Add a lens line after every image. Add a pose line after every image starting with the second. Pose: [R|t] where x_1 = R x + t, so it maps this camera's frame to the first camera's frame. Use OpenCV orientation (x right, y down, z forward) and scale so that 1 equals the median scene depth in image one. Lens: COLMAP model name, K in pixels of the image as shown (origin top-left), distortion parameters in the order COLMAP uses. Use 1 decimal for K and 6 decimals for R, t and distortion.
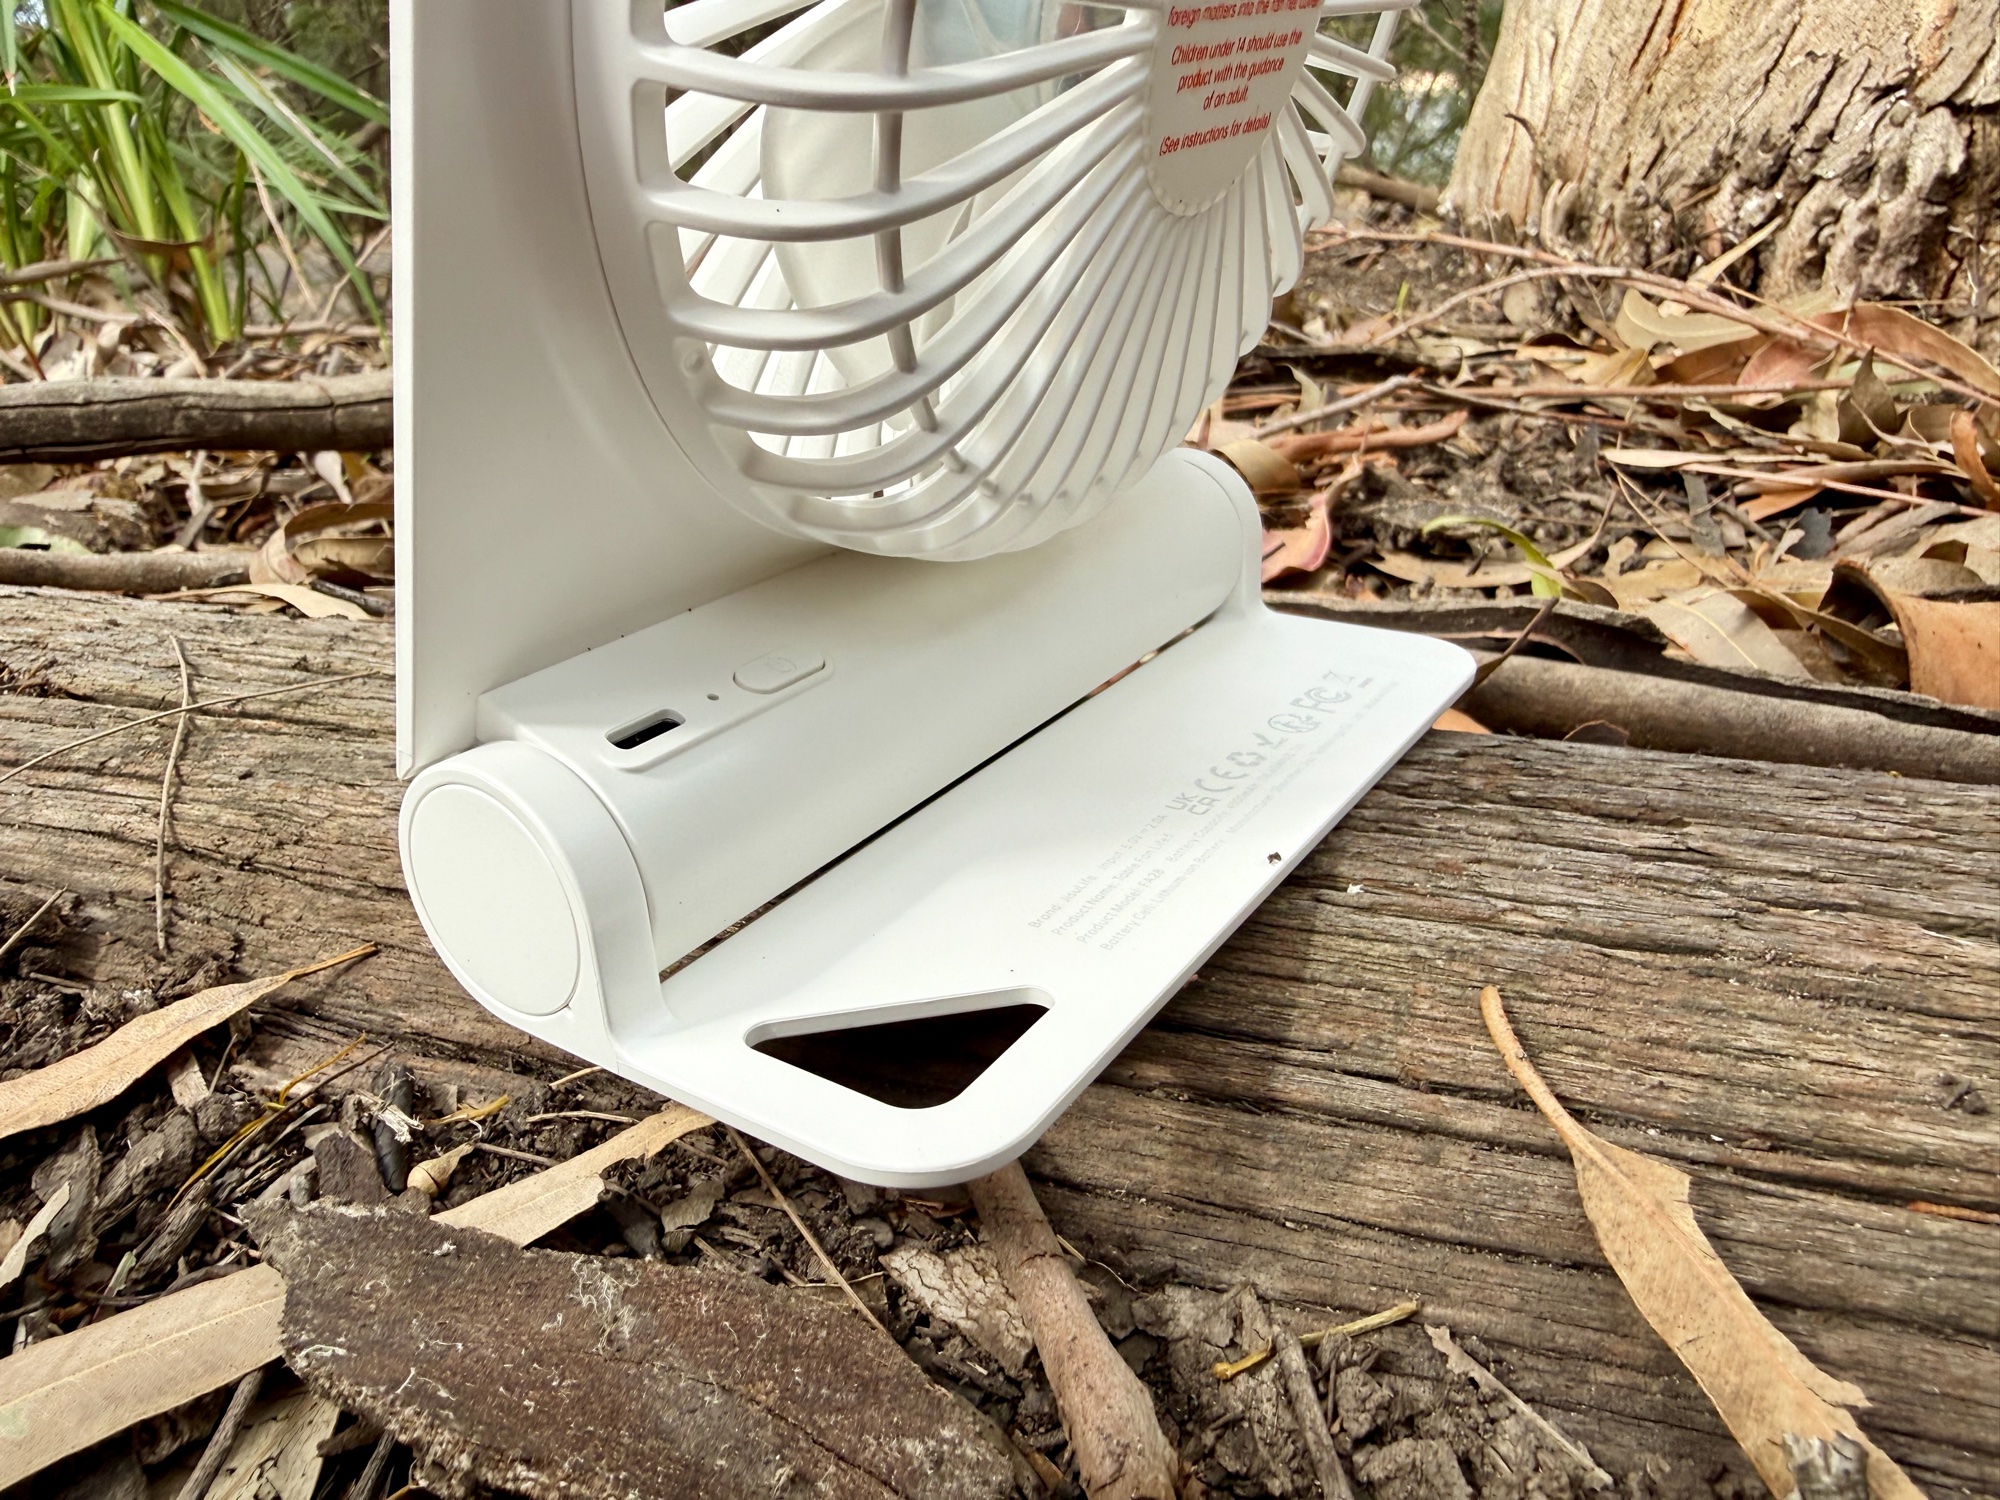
lens RADIAL K [[1420.1, 0, 1000.0], [0, 1420.1, 750.0], [0, 0, 1]] dist [0.008574, 0.000381]
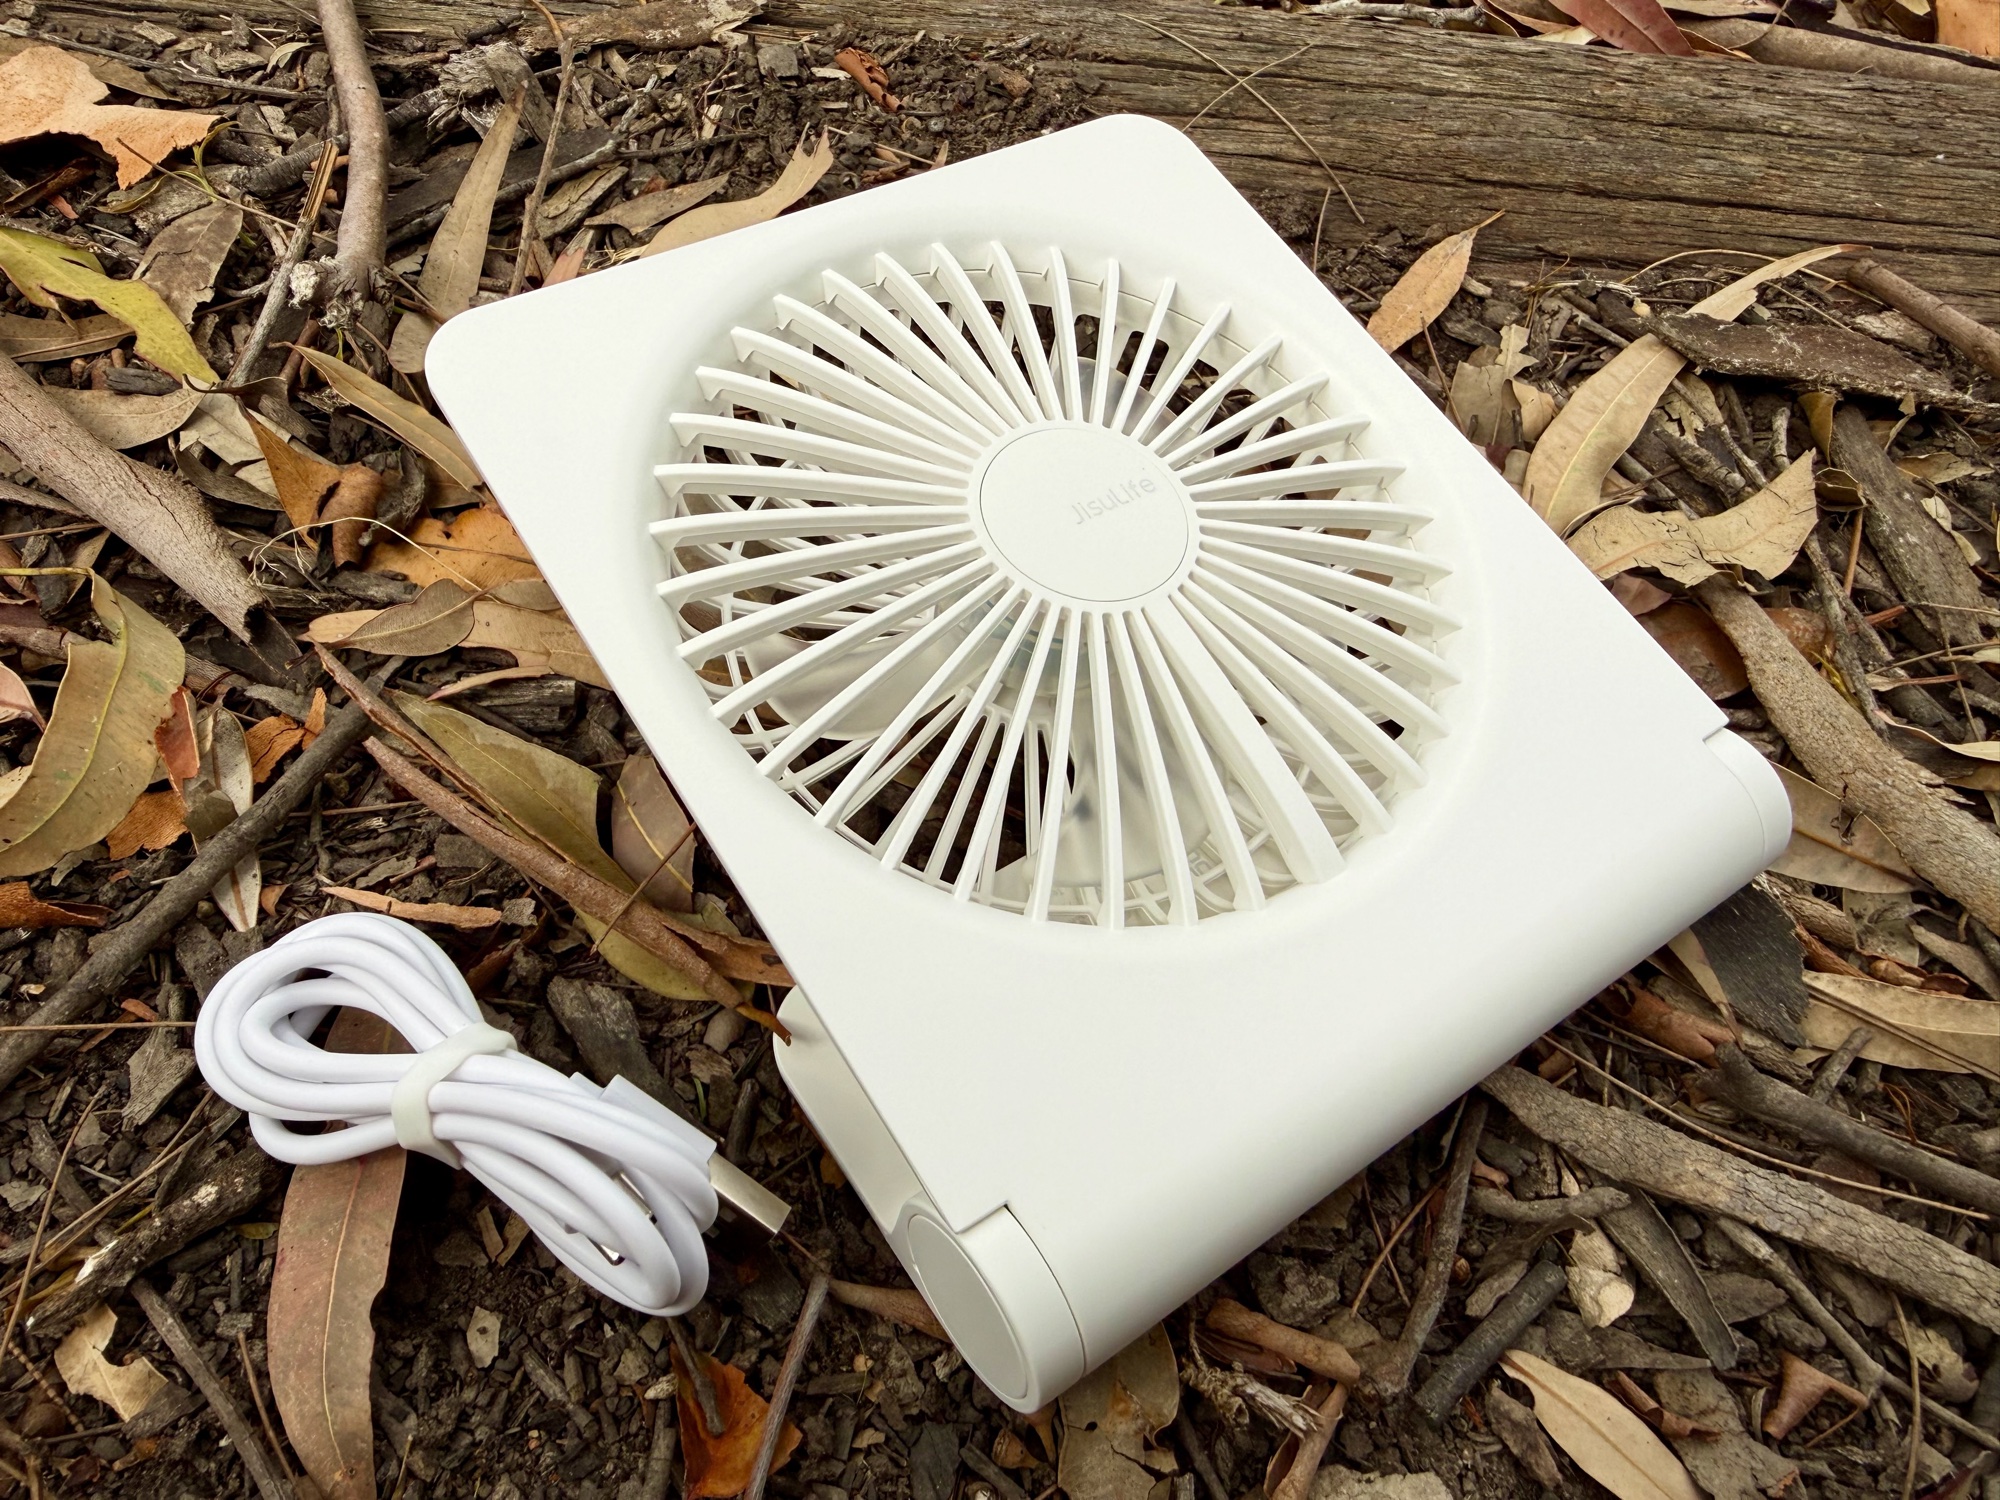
lens RADIAL K [[1420.1, 0, 1000.0], [0, 1420.1, 750.0], [0, 0, 1]] dist [0.008574, 0.000381]
pose [[0.926257, -0.172379, 0.335163, -0.858750], [0.016111, 0.906574, 0.421739, -0.011177], [-0.376549, -0.385239, 0.842498, -0.286844]]
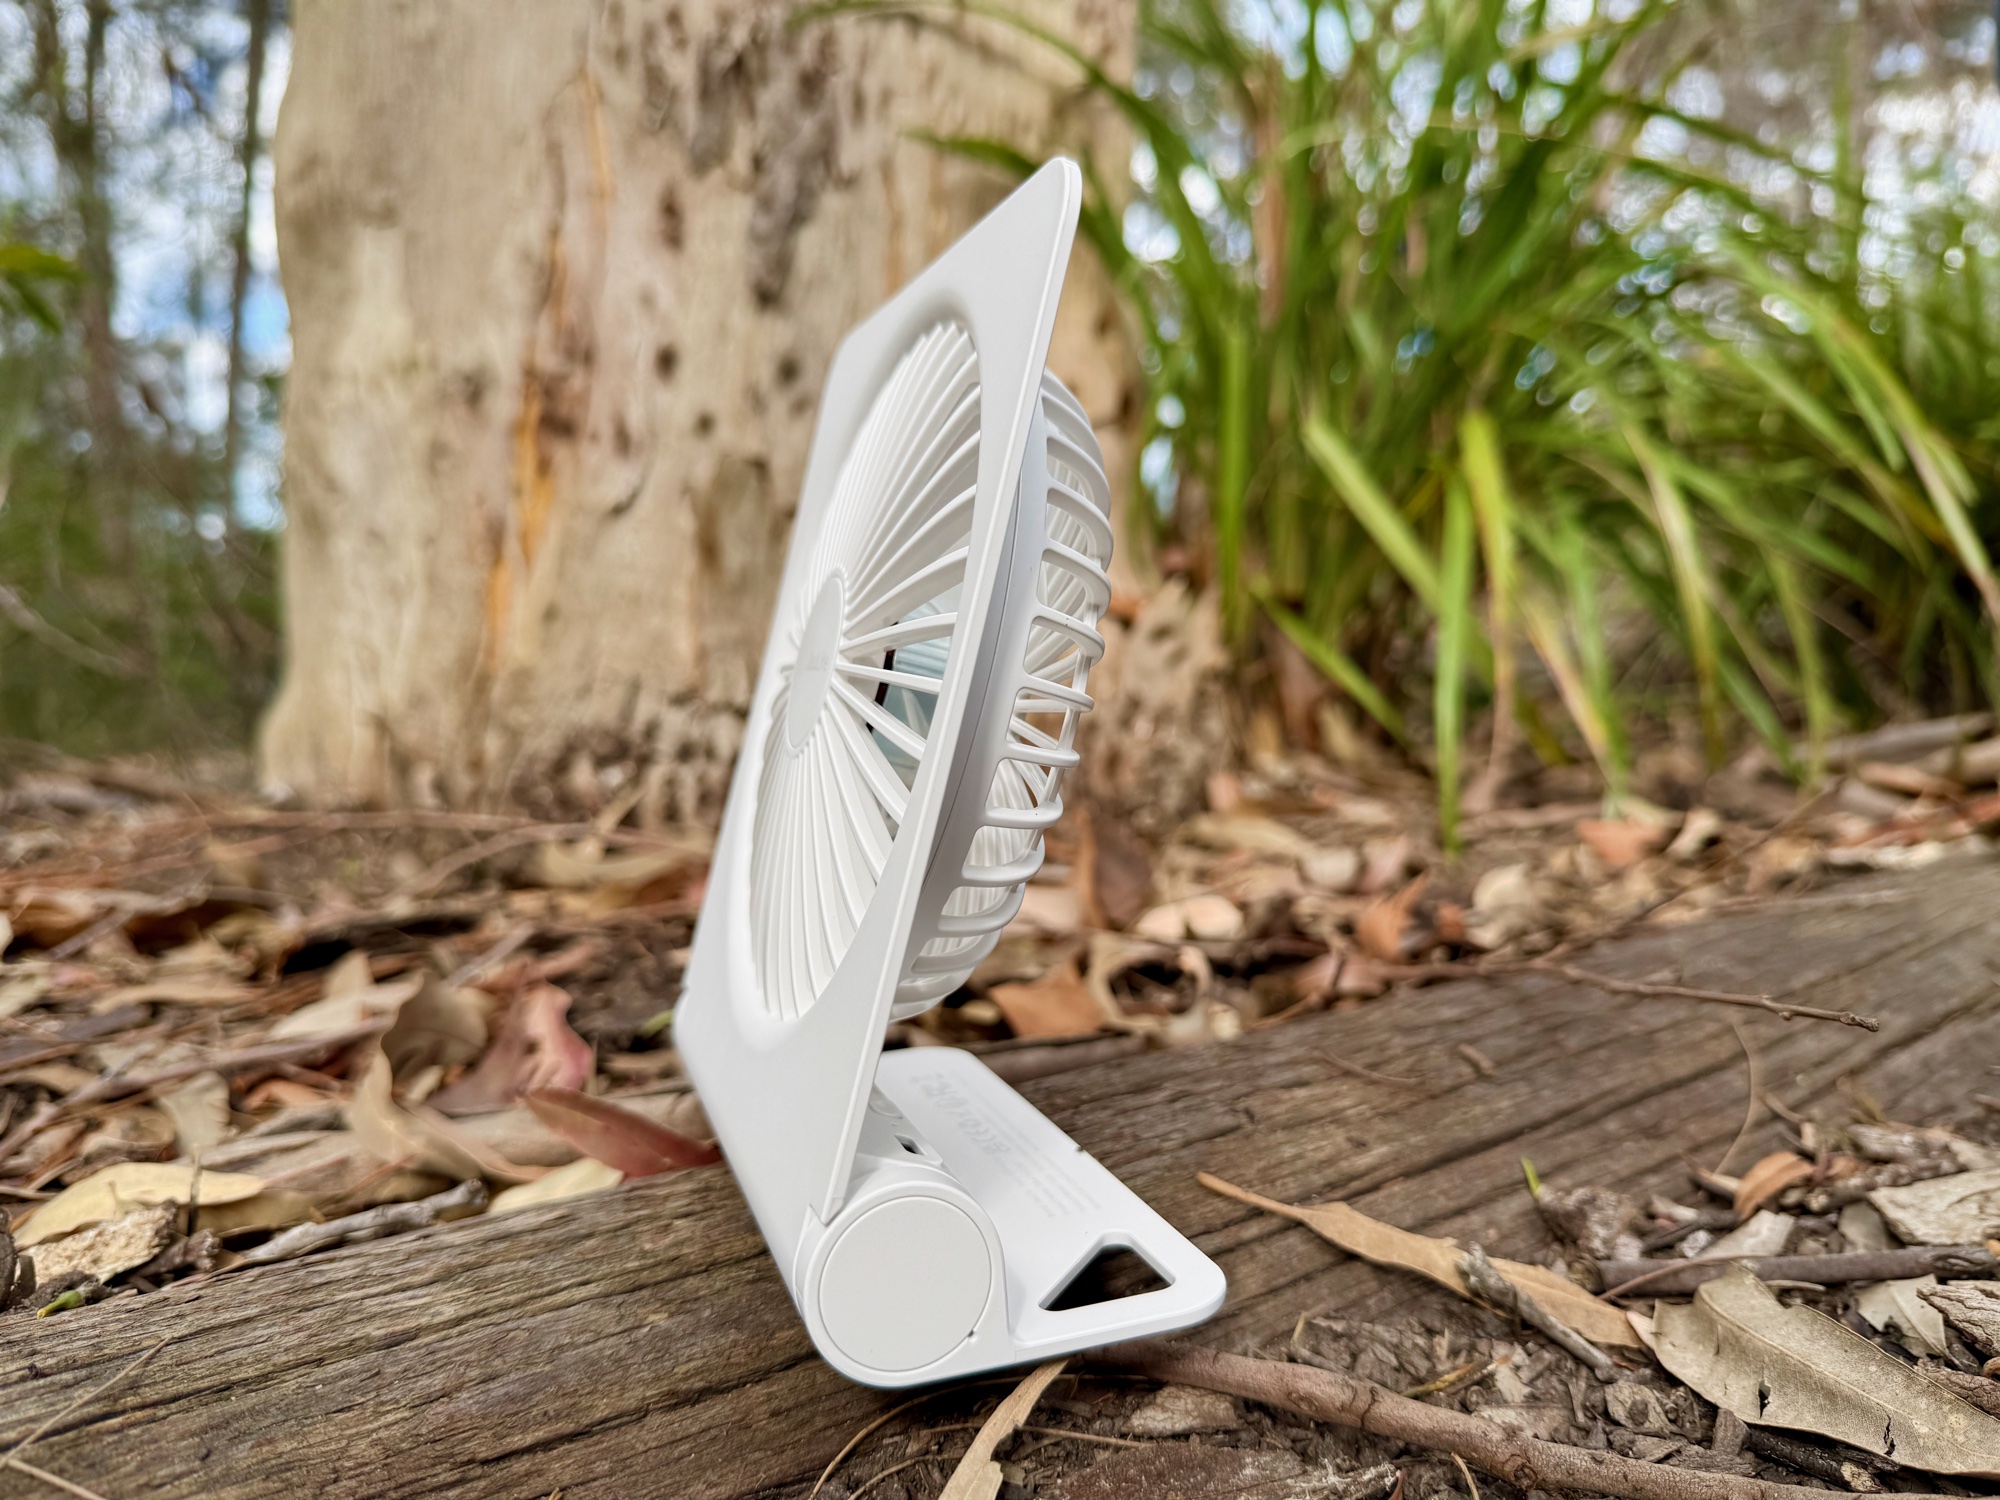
lens RADIAL K [[1394.6, 0, 1000.0], [0, 1394.6, 750.0], [0, 0, 1]] dist [0.002866, -0.061636]
pose [[0.582956, -0.040418, 0.811498, -0.503828], [0.337651, 0.920487, -0.196712, -0.030921], [-0.739022, 0.388678, 0.550250, -0.016545]]
